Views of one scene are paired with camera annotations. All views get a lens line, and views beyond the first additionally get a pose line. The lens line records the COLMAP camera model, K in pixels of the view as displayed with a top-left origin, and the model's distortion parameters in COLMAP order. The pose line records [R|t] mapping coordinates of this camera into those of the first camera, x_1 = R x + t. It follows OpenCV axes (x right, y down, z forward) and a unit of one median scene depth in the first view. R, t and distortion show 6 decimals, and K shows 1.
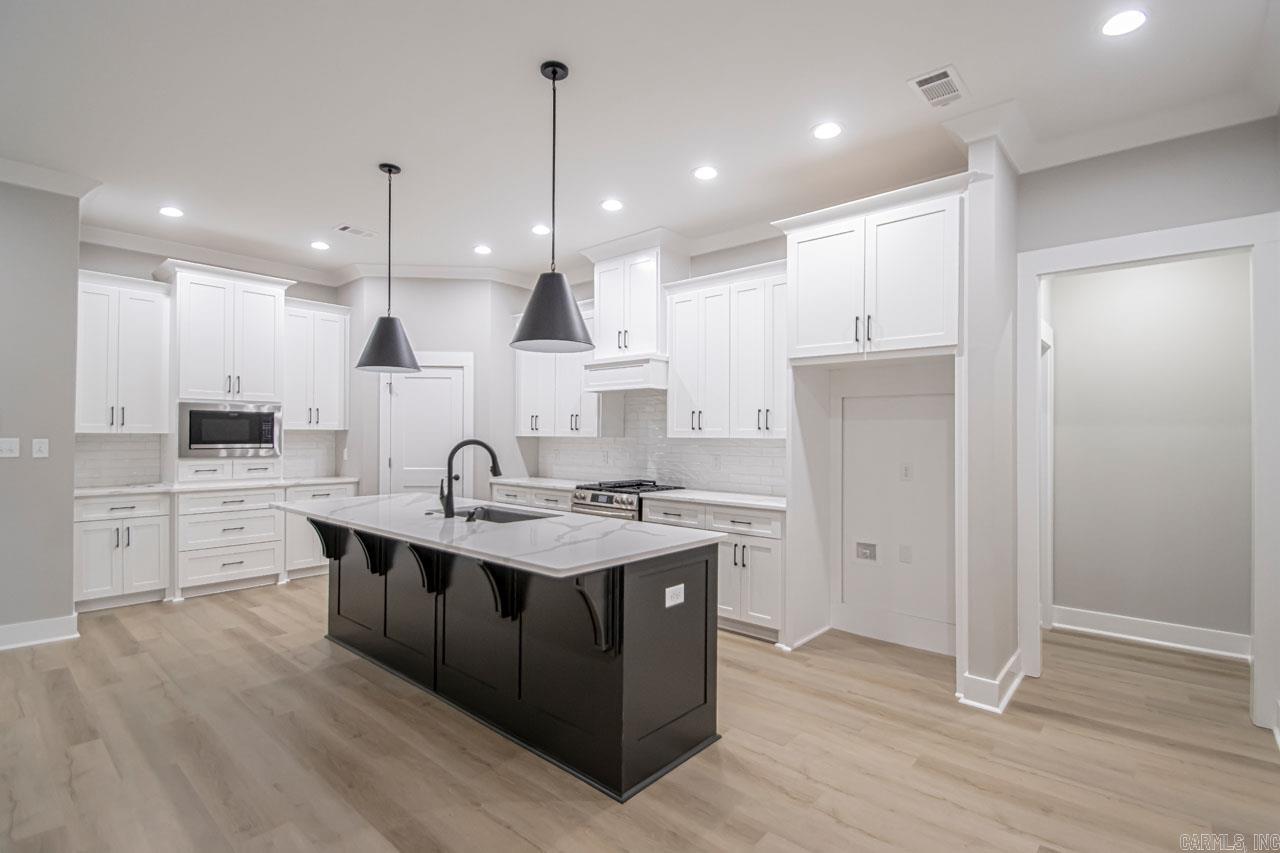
lens RADIAL K [[603.2, 0, 619.8], [0, 603.2, 429.1], [0, 0, 1]] dist [0.000148, -0.000344]
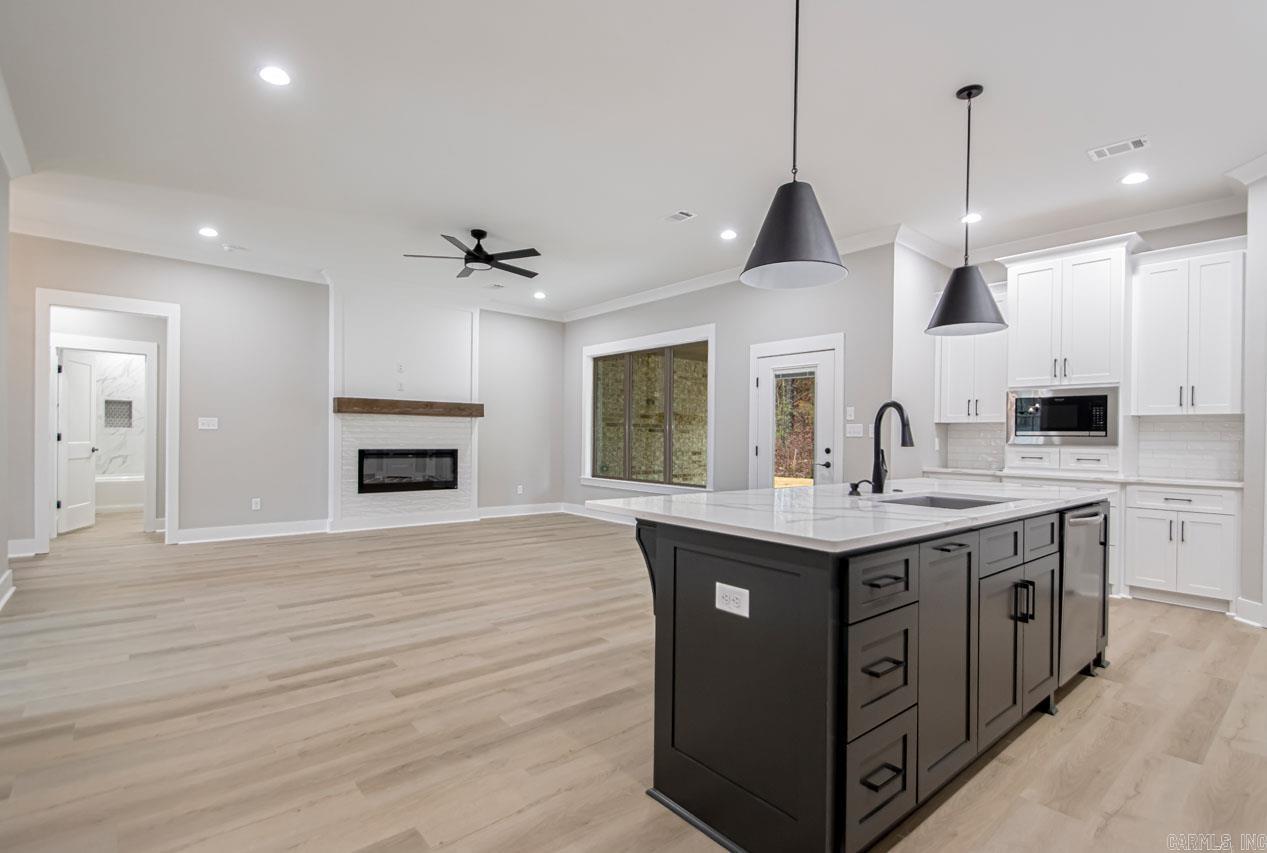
lens RADIAL K [[598.4, 0, 641.2], [0, 598.4, 431.2], [0, 0, 1]] dist [0.026272, -0.016250]
pose [[-0.125786, -0.018709, -0.991881, 0.405807], [-0.005815, 0.999819, -0.018121, 0.048606], [0.992040, 0.003488, -0.125872, 0.502345]]
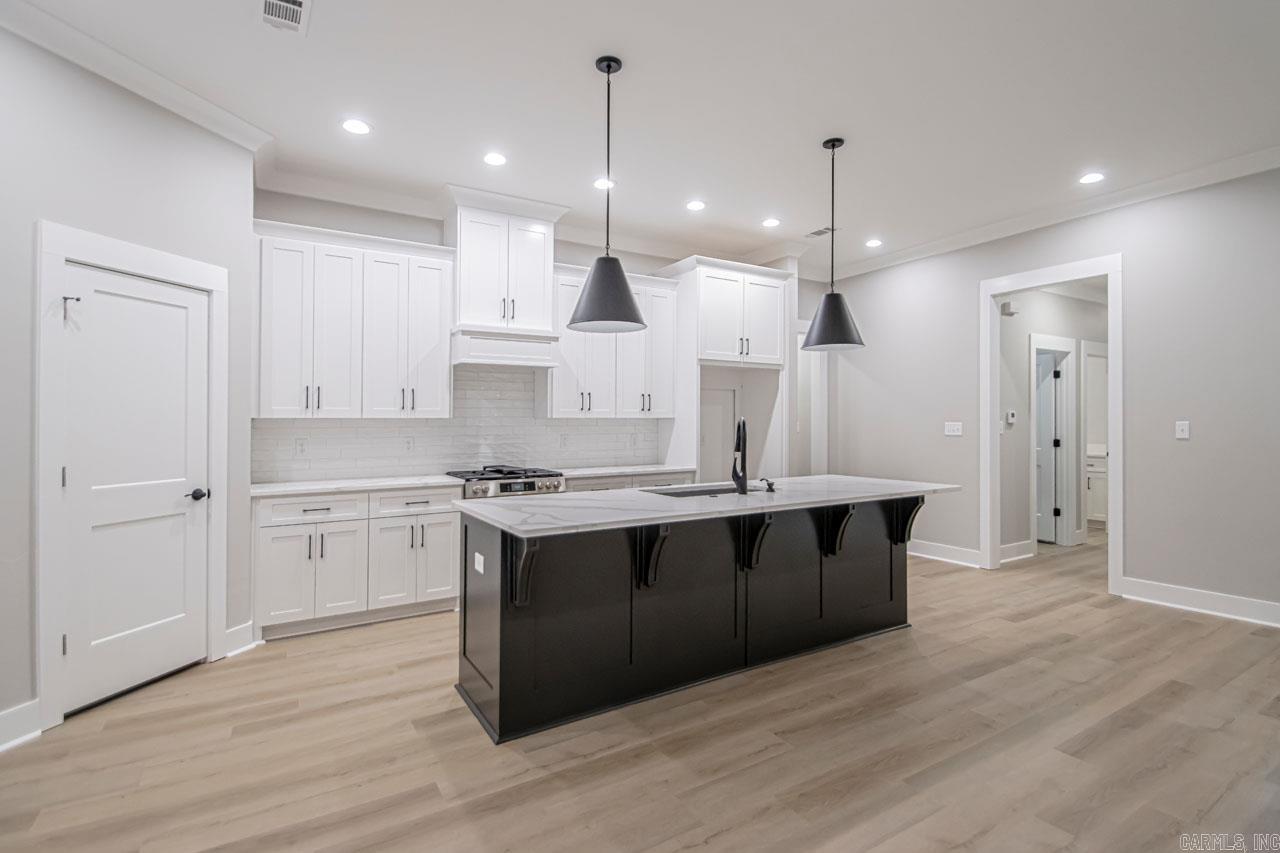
lens RADIAL K [[631.3, 0, 666.8], [0, 631.3, 416.9], [0, 0, 1]] dist [0.004396, -0.000686]
pose [[0.255259, -0.000265, 0.966873, -0.879769], [-0.005373, 0.999984, 0.001693, 0.009671], [-0.966858, -0.005627, 0.255253, 0.556593]]
